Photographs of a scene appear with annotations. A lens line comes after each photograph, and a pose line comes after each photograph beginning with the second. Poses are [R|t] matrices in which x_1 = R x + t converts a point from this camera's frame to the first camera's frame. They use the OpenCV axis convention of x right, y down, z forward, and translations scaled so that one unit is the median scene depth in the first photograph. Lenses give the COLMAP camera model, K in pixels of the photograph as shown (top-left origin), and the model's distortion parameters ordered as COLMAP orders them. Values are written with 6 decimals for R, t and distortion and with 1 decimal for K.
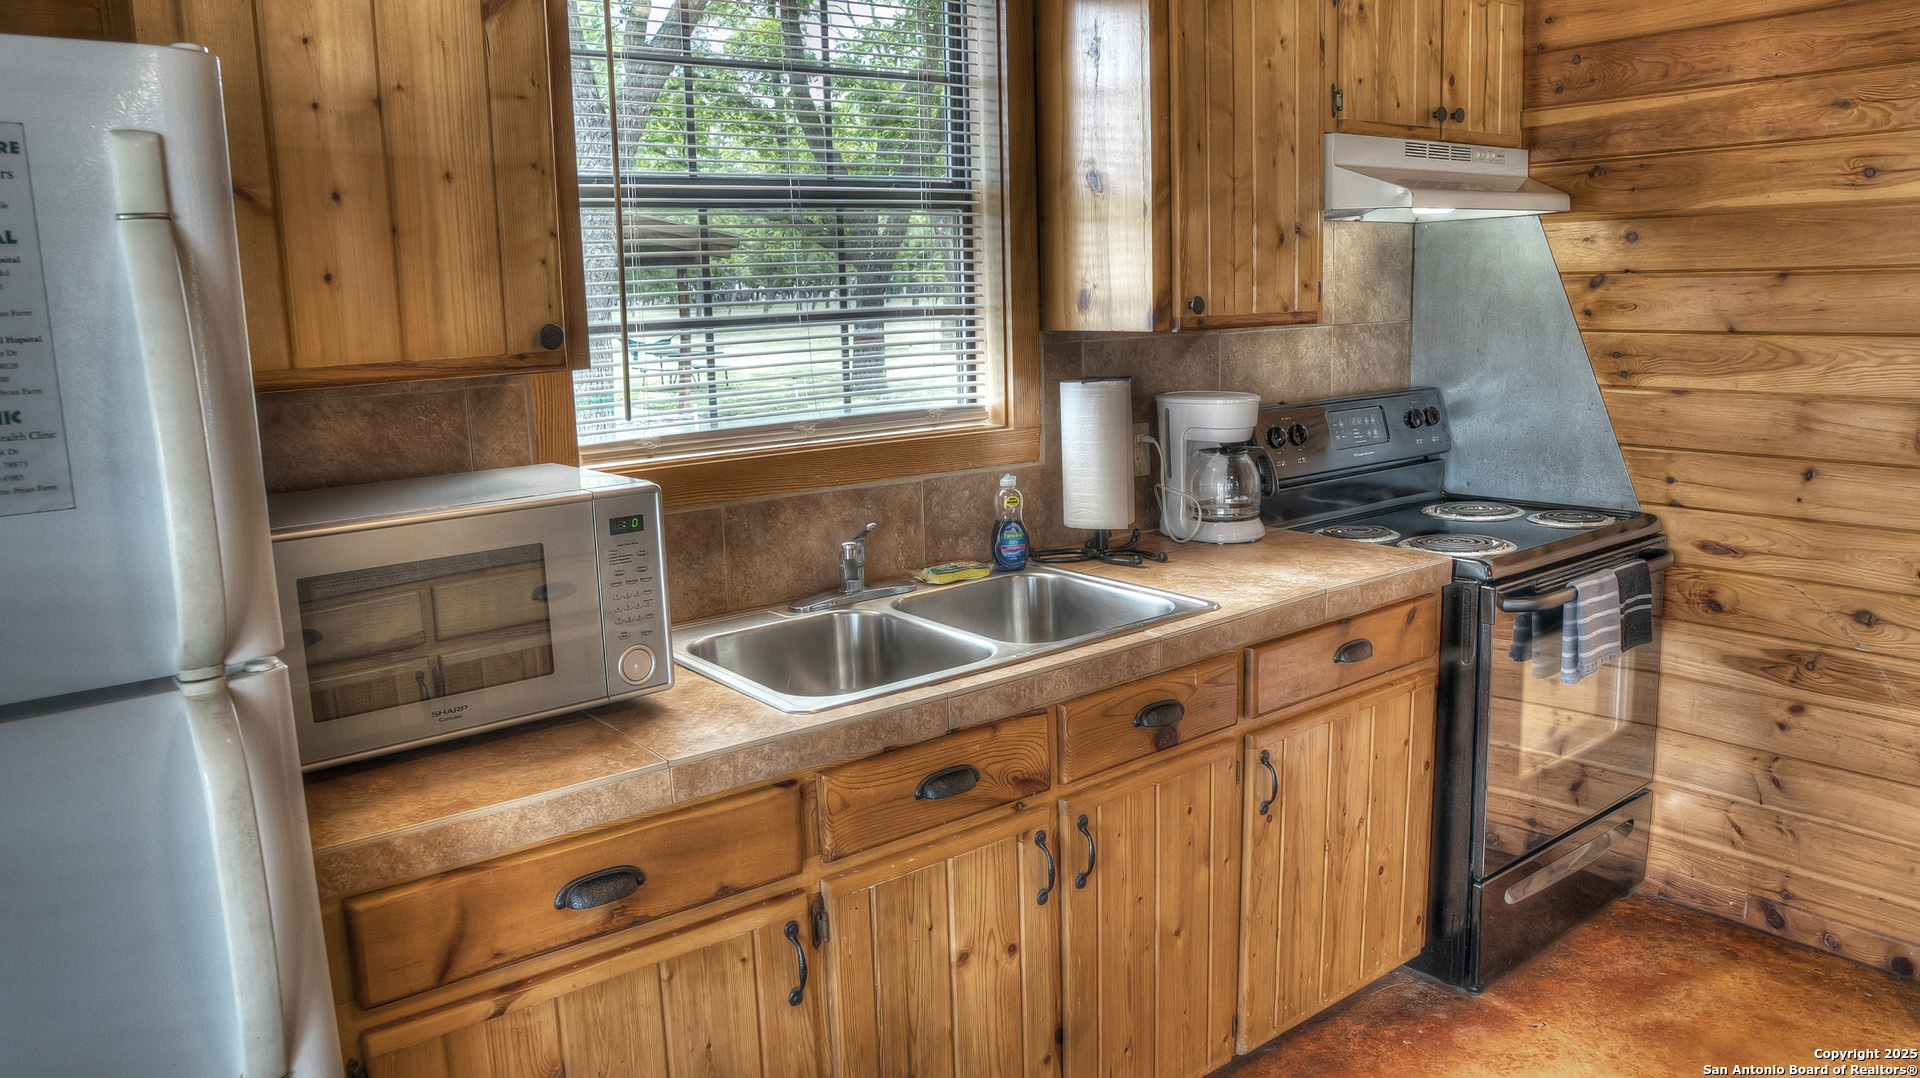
lens RADIAL K [[1361.9, 0, 965.4], [0, 1361.9, 534.9], [0, 0, 1]] dist [-0.111542, 0.069048]
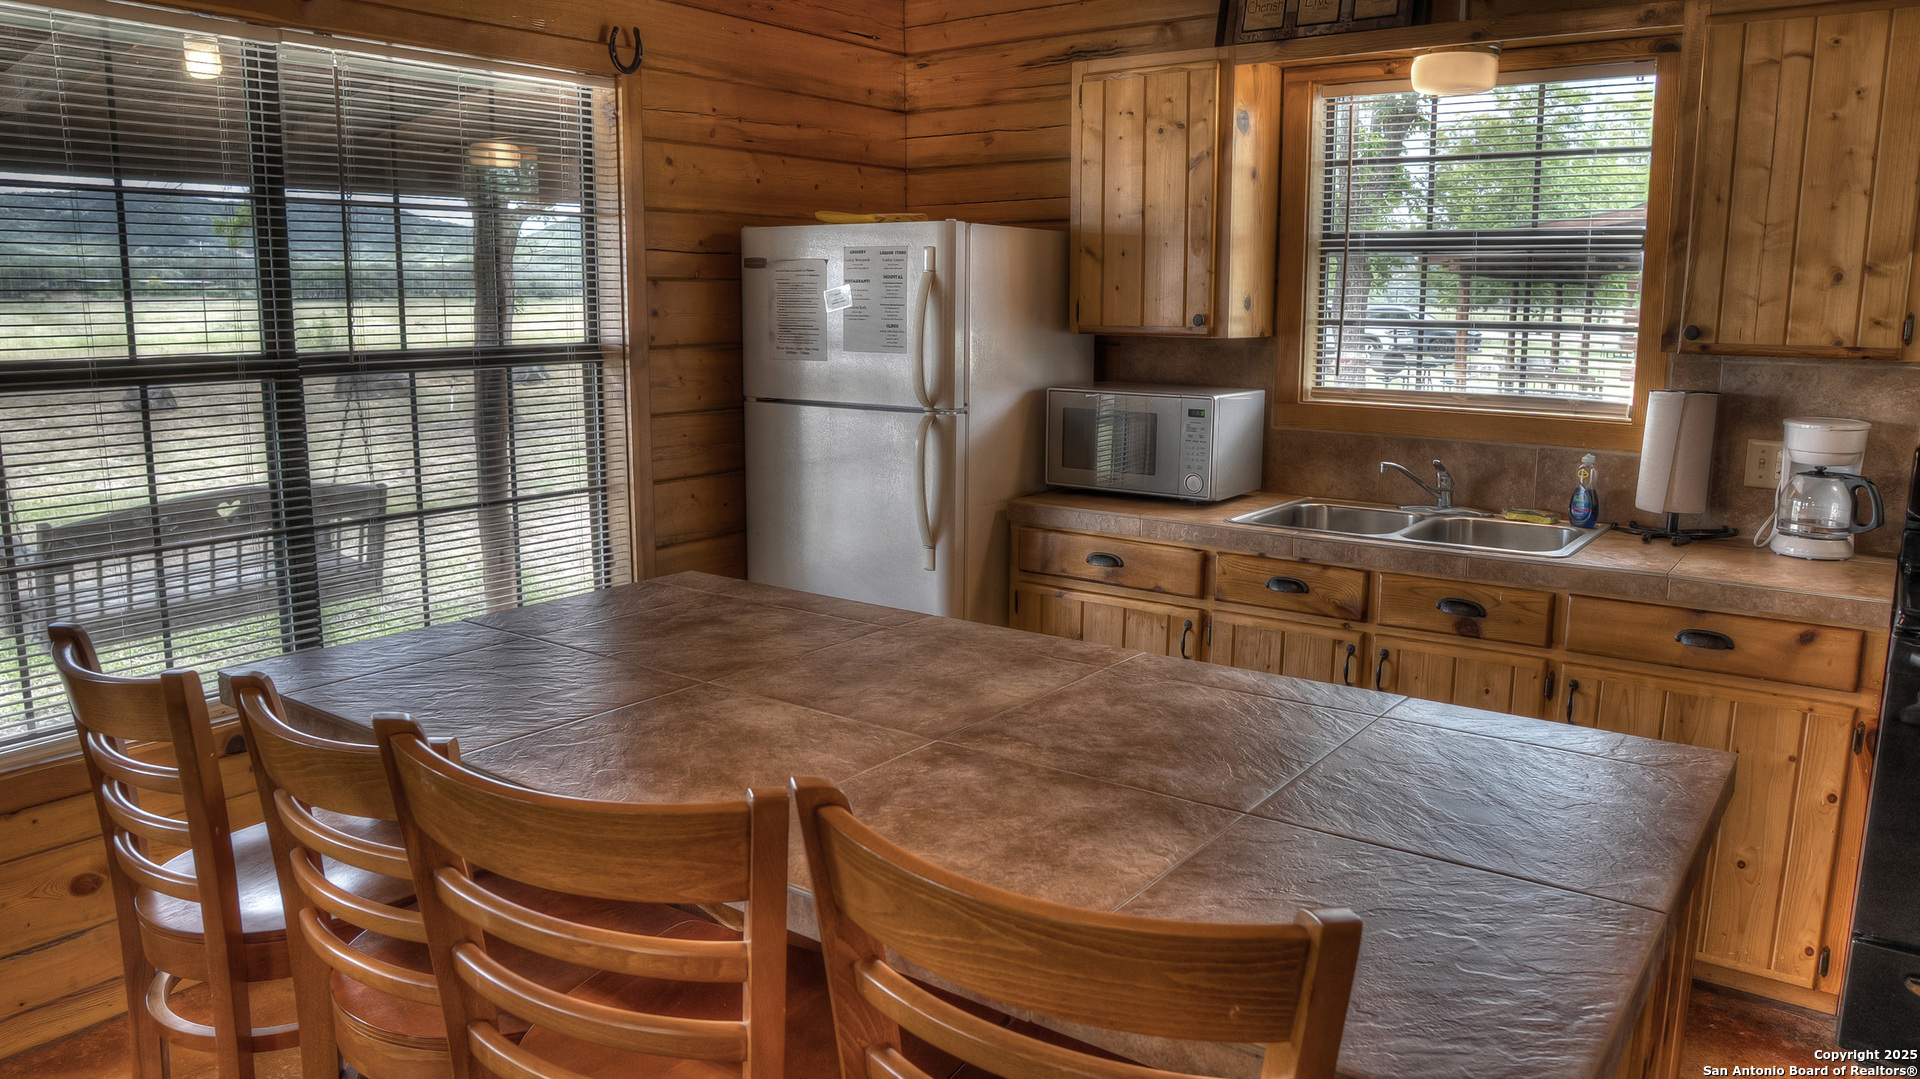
lens RADIAL K [[1361.9, 0, 948.1], [0, 1361.9, 537.8], [0, 0, 1]] dist [-0.111542, 0.069048]
pose [[0.252495, 0.196561, -0.947423, 1.127119], [-0.189750, 0.970196, 0.150716, -0.042873], [0.948810, 0.141718, 0.282267, 0.064758]]
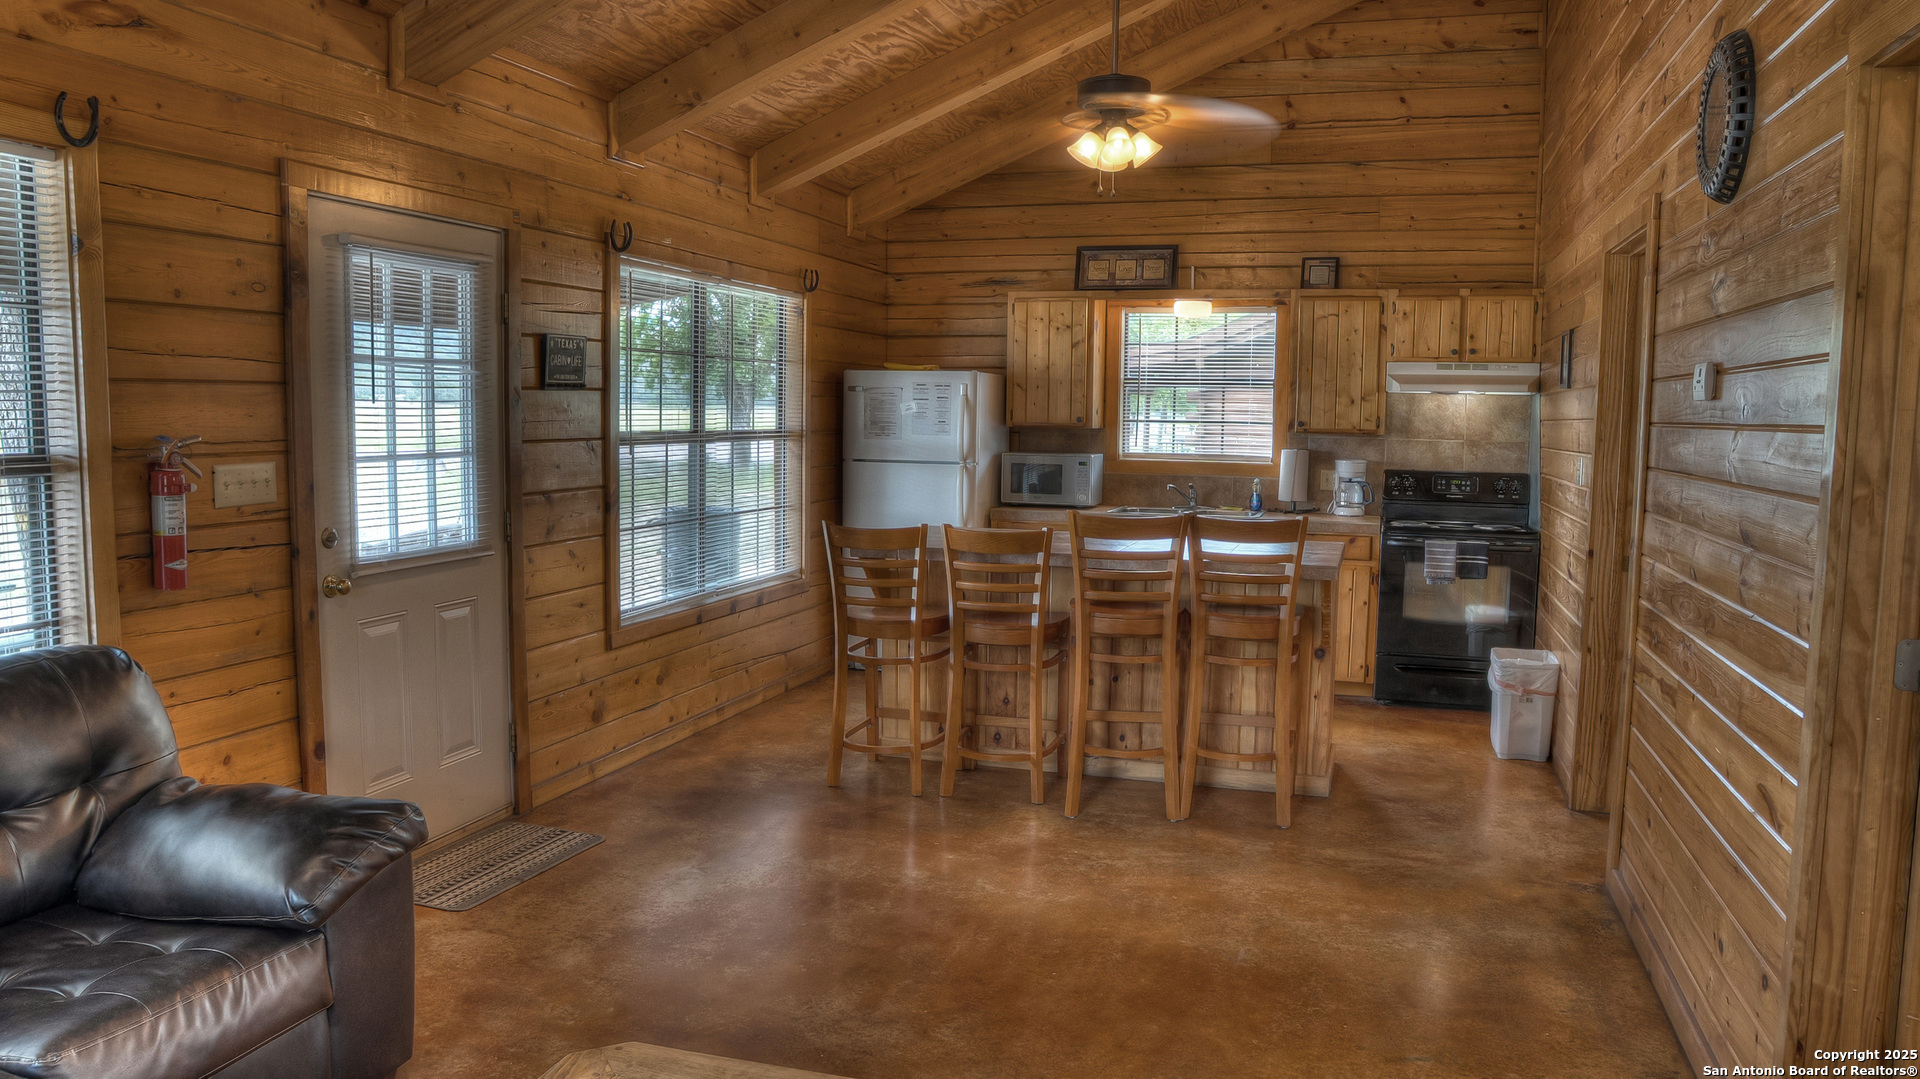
lens RADIAL K [[1361.9, 0, 941.8], [0, 1361.9, 547.5], [0, 0, 1]] dist [-0.111542, 0.069048]
pose [[0.543248, 0.118884, -0.831113, 2.149985], [-0.182274, 0.983013, 0.021471, 0.166562], [0.819547, 0.139827, 0.555689, -1.183076]]
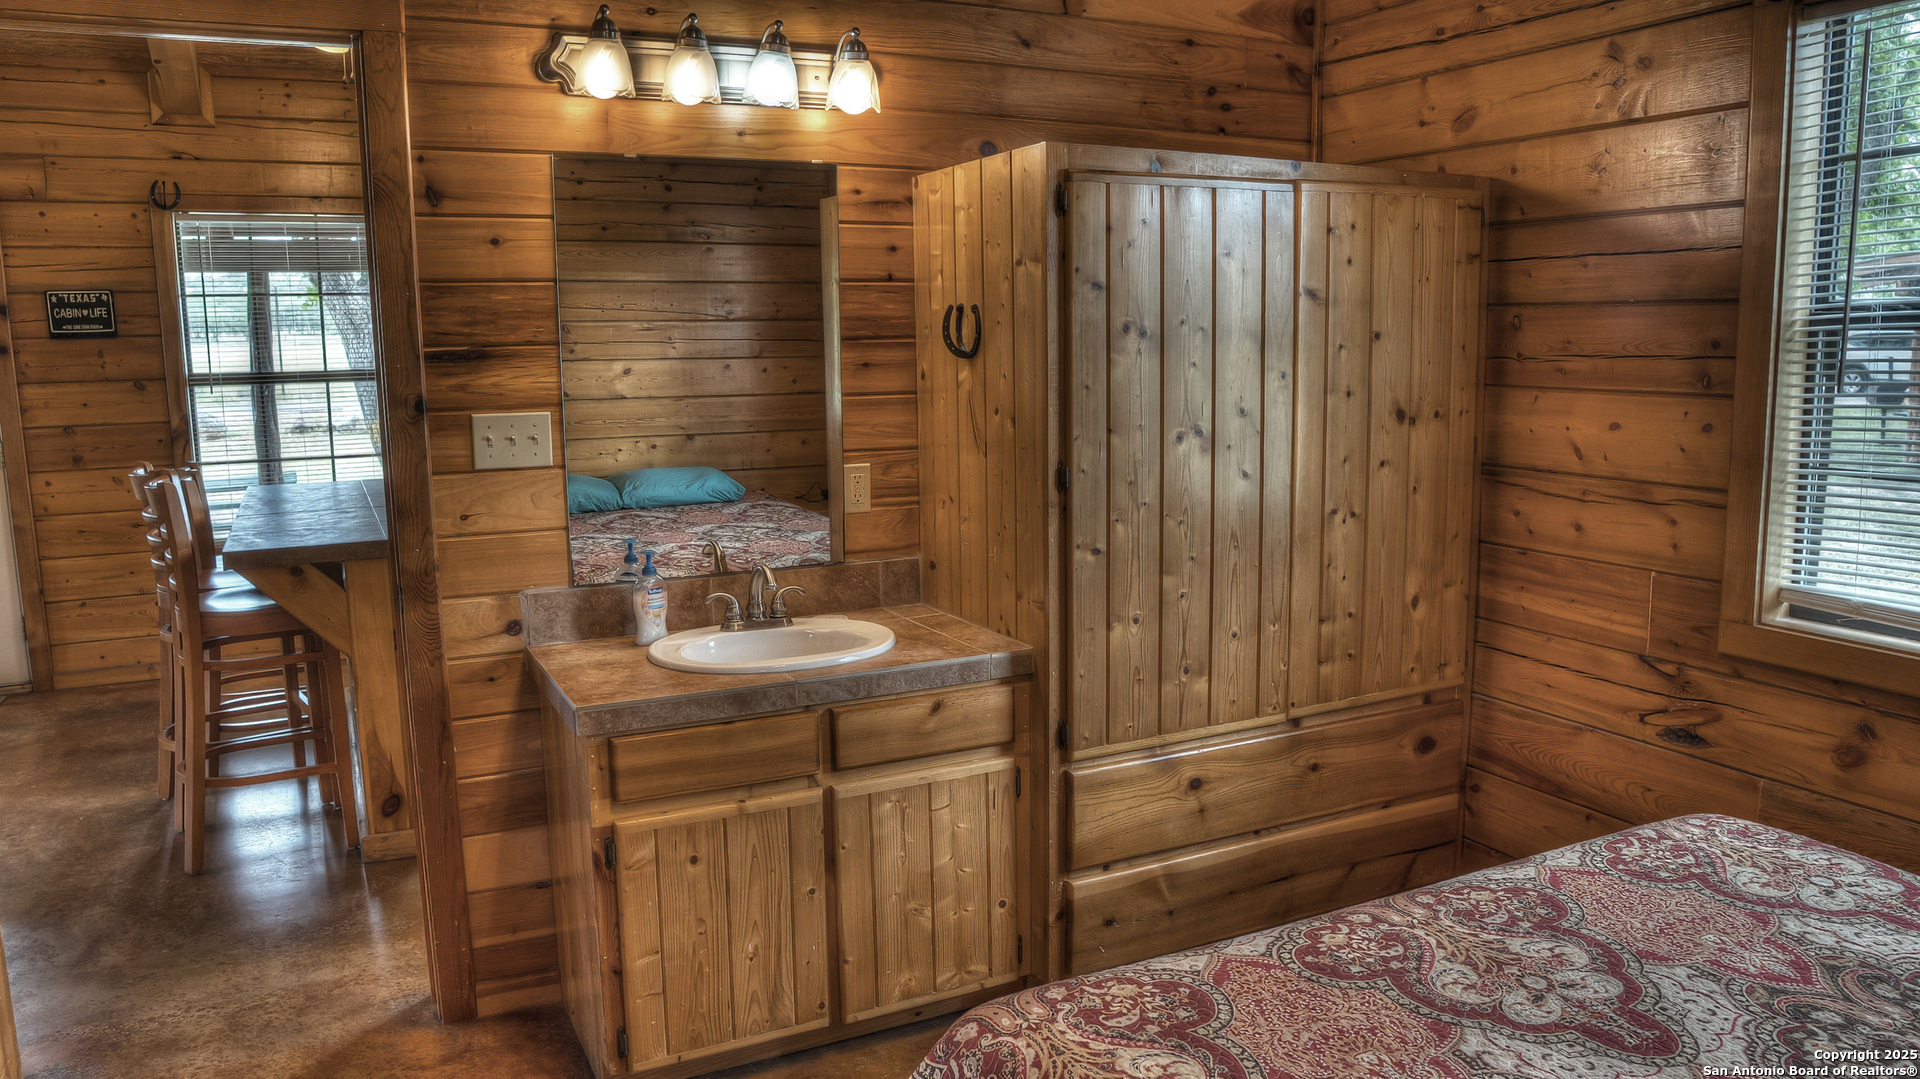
lens RADIAL K [[1361.9, 0, 970.2], [0, 1361.9, 530.6], [0, 0, 1]] dist [-0.111542, 0.069048]
pose [[-0.196870, 0.182151, -0.963360, 2.086277], [-0.169984, 0.961368, 0.216511, -0.346698], [0.965581, 0.206380, -0.158302, 1.328938]]
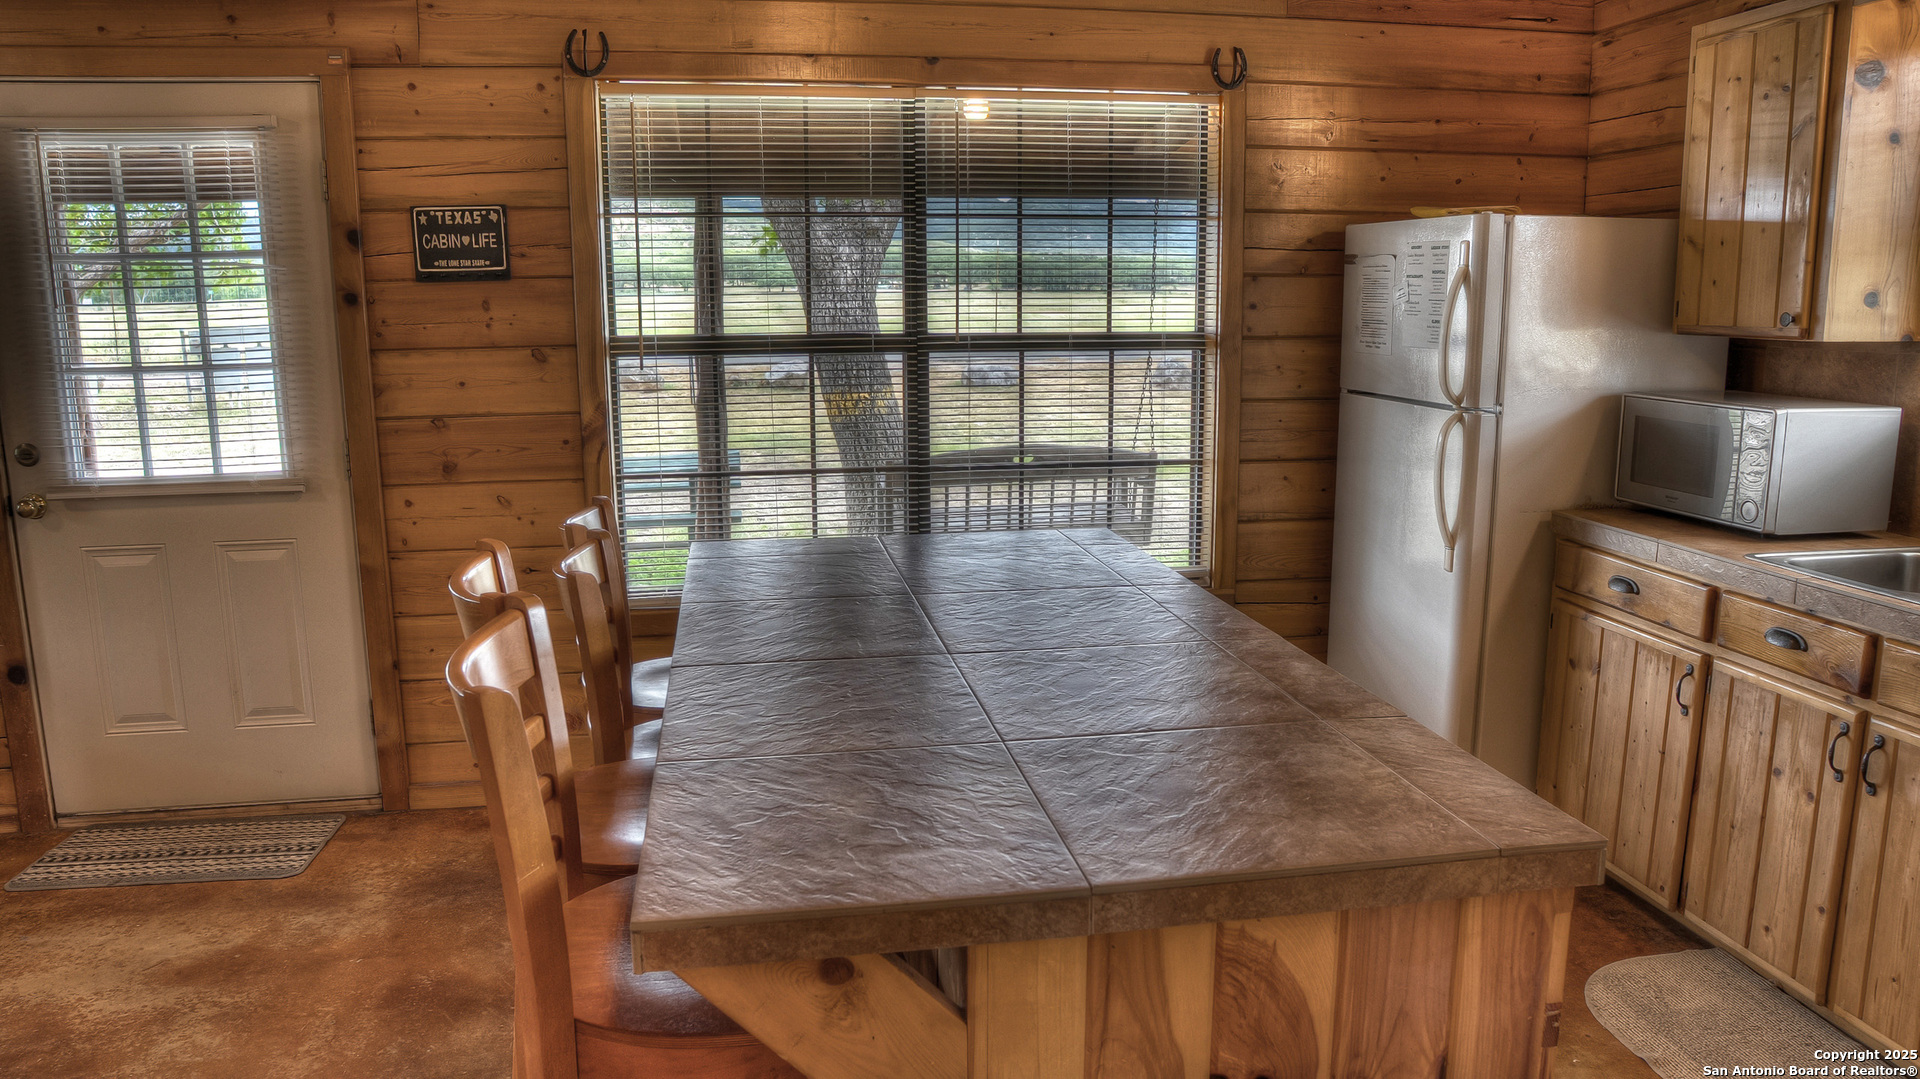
lens RADIAL K [[1361.9, 0, 933.8], [0, 1361.9, 530.9], [0, 0, 1]] dist [-0.111542, 0.069048]
pose [[-0.493636, 0.184347, -0.849905, 1.205305], [-0.140693, 0.947474, 0.287227, -0.153549], [0.858213, 0.261361, -0.441771, 0.602604]]
